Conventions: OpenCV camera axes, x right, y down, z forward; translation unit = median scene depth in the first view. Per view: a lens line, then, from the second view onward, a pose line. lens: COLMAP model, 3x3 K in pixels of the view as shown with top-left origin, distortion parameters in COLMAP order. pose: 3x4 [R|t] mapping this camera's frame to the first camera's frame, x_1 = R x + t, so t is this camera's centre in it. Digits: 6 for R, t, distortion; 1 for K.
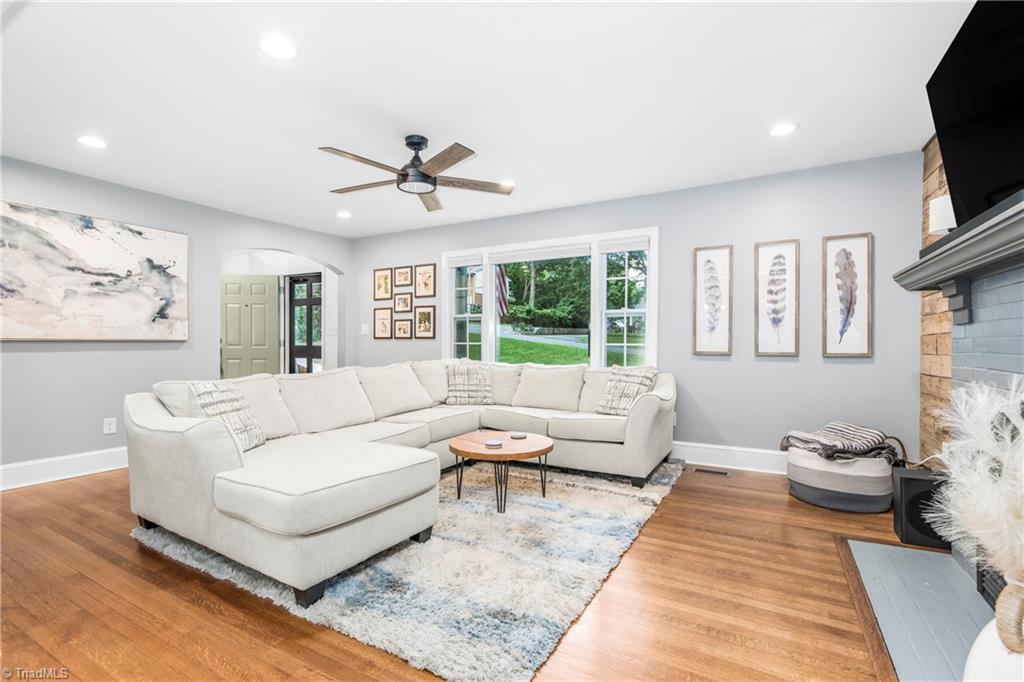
lens RADIAL K [[471.1, 0, 511.3], [0, 471.1, 341.3], [0, 0, 1]] dist [-0.000130, -0.000019]
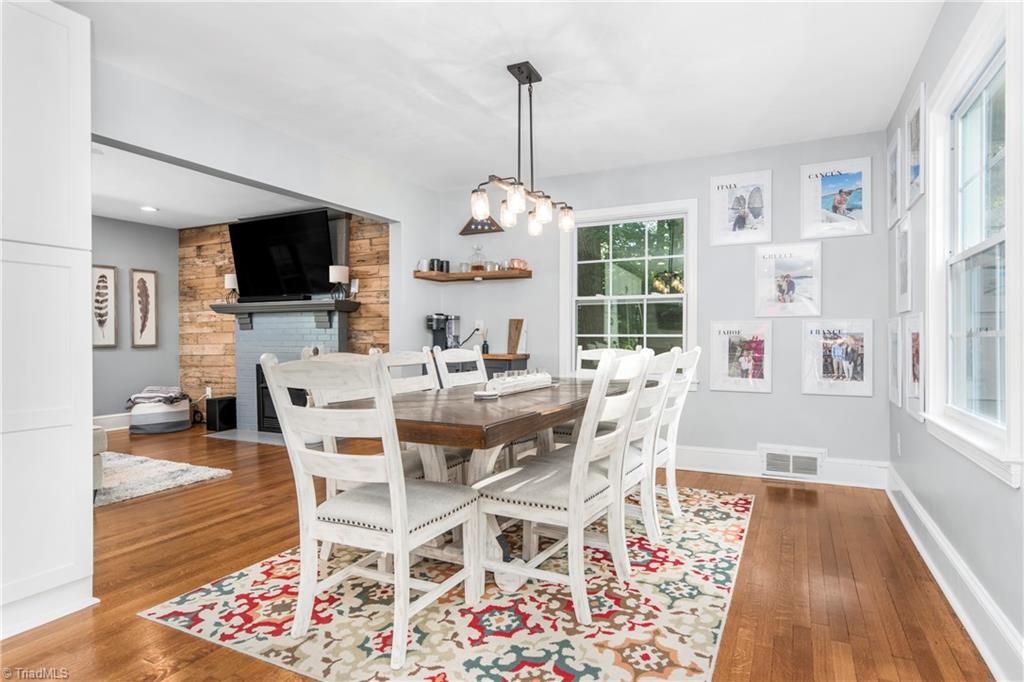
lens RADIAL K [[582.2, 0, 509.6], [0, 582.2, 341.3], [0, 0, 1]] dist [0.004758, -0.002349]
pose [[-0.057083, -0.002953, 0.998365, -1.300563], [0.003779, 0.999988, 0.003174, 0.012677], [-0.998362, 0.003954, -0.057071, -0.114050]]
